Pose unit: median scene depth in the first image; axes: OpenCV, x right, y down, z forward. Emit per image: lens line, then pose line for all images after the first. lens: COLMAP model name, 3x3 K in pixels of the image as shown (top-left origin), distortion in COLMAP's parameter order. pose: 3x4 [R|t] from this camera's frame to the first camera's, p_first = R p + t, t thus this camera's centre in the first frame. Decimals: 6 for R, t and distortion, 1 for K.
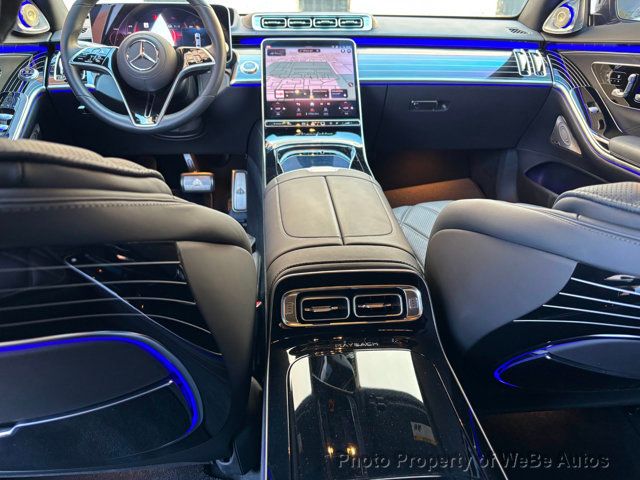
lens RADIAL K [[472.7, 0, 320.0], [0, 472.7, 240.0], [0, 0, 1]] dist [0.005194, 0.001380]
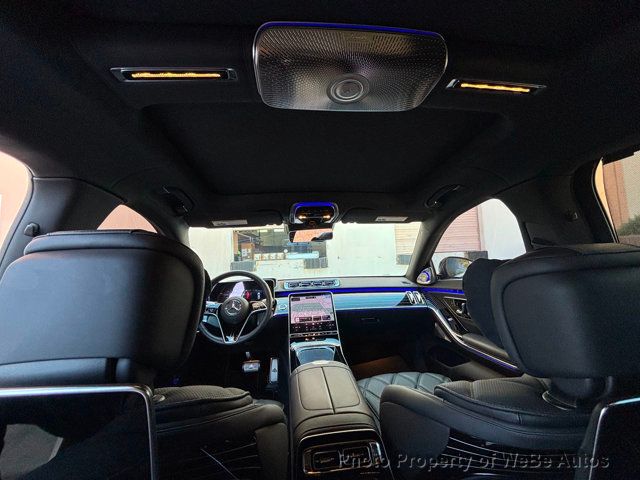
lens RADIAL K [[255.4, 0, 320.0], [0, 255.4, 240.0], [0, 0, 1]] dist [0.001809, -0.000011]
pose [[0.998755, -0.040274, 0.029434, -0.005393], [0.049616, 0.863031, -0.502708, -0.045710], [-0.005157, 0.503542, 0.863955, -0.129534]]
